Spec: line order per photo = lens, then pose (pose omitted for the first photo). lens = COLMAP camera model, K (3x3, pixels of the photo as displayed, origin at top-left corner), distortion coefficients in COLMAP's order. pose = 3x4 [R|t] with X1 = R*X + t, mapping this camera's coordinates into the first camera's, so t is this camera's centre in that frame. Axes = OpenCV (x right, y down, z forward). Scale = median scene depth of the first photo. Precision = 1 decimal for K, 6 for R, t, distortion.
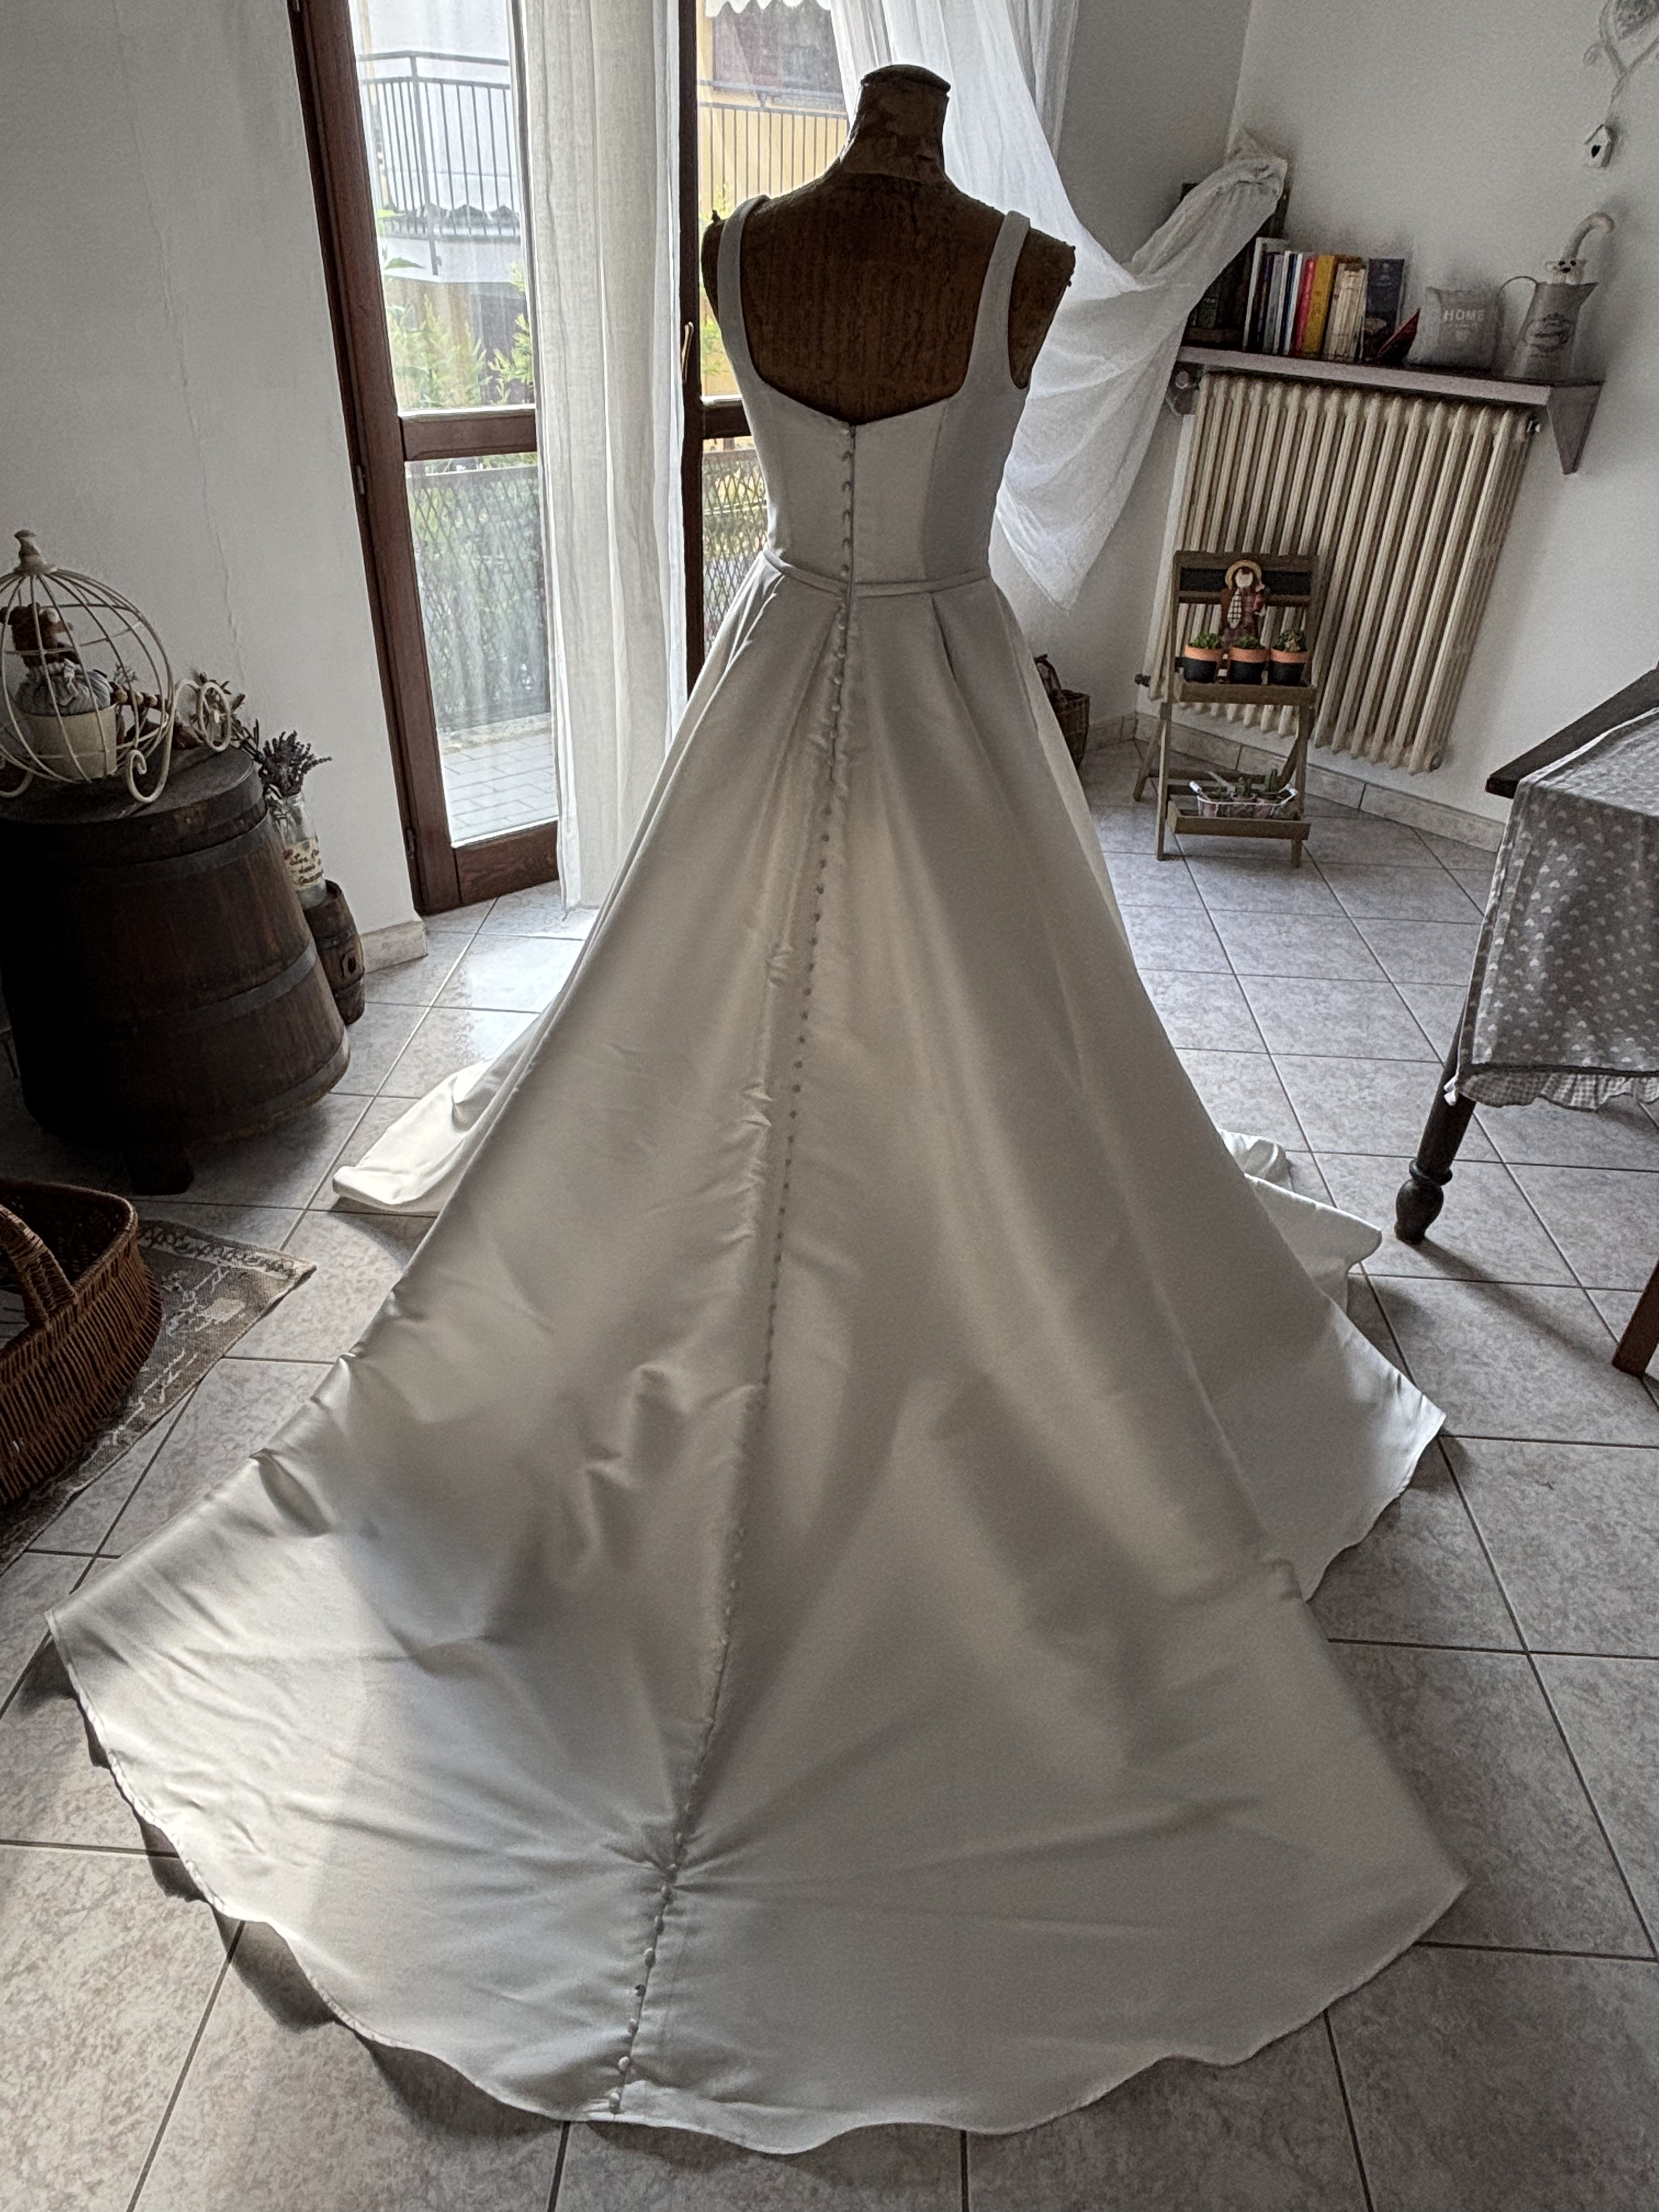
lens RADIAL K [[1356.9, 0, 829.5], [0, 1356.9, 1106.0], [0, 0, 1]] dist [0.004909, -0.015473]
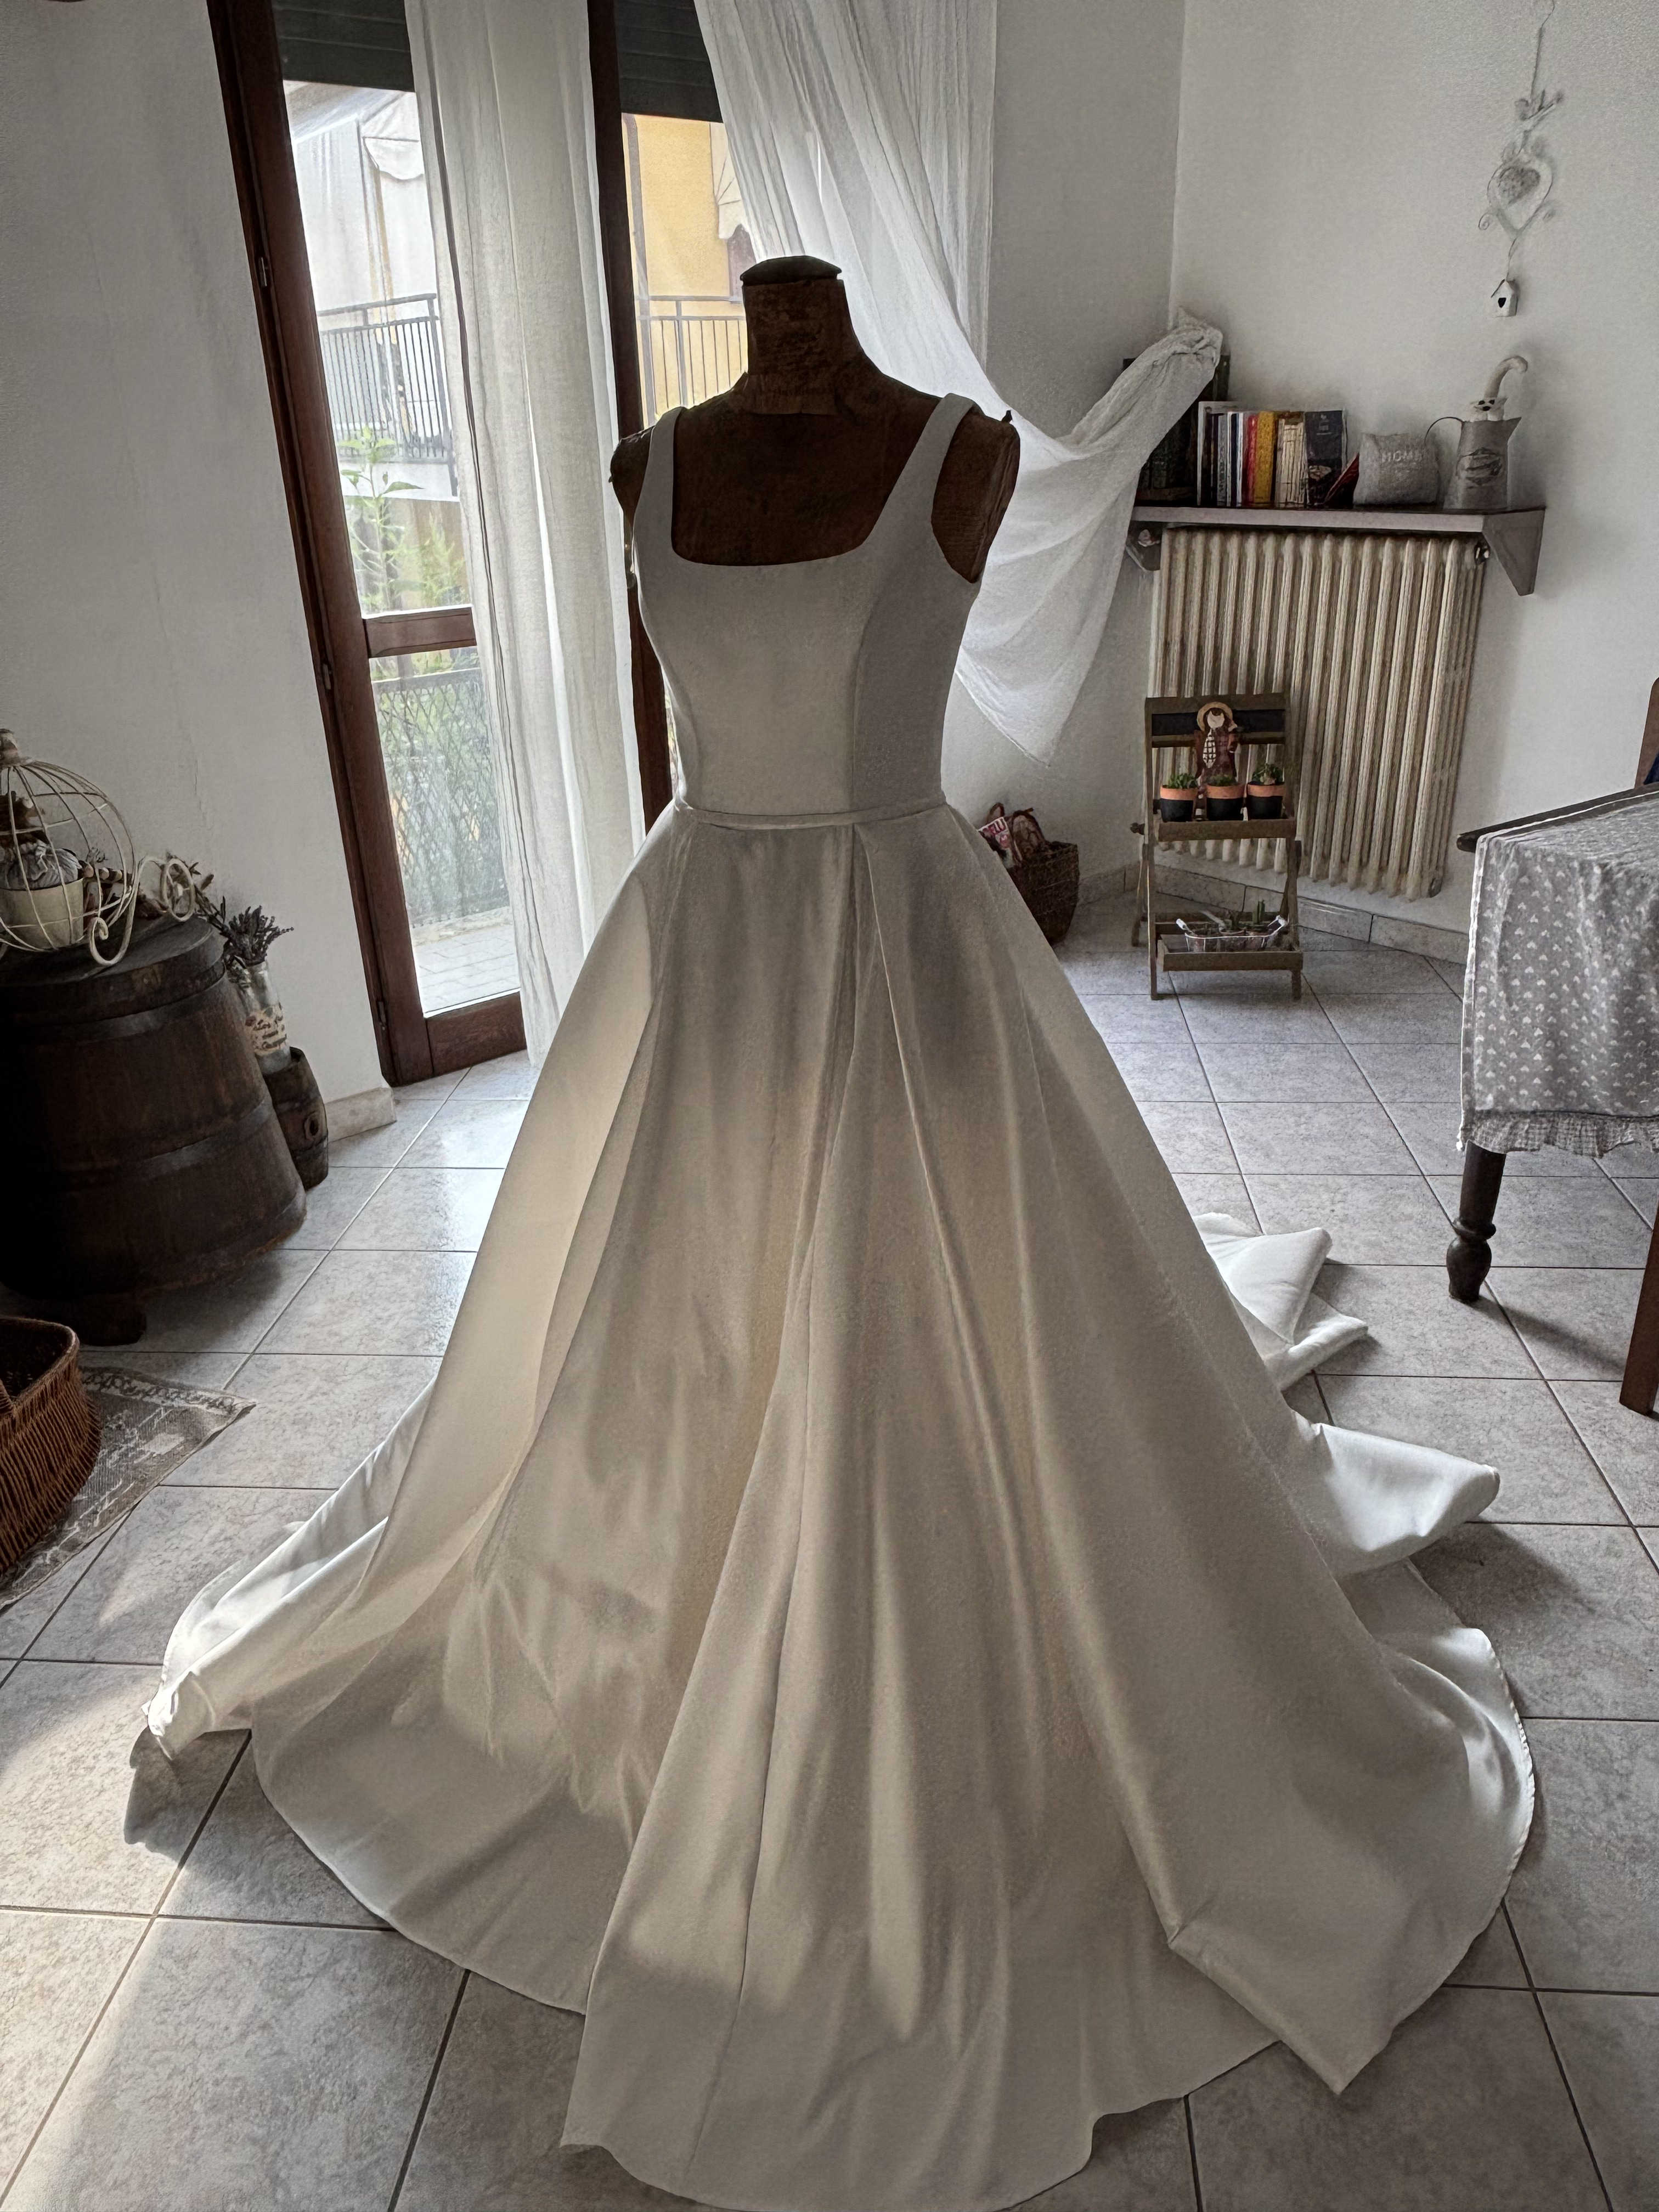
lens RADIAL K [[1524.2, 0, 829.5], [0, 1524.2, 1106.0], [0, 0, 1]] dist [0.025783, -0.039560]
pose [[0.997232, -0.049836, -0.055172, 0.084405], [0.040662, 0.986851, -0.156434, 0.065176], [0.062242, 0.153758, 0.986146, -0.093313]]
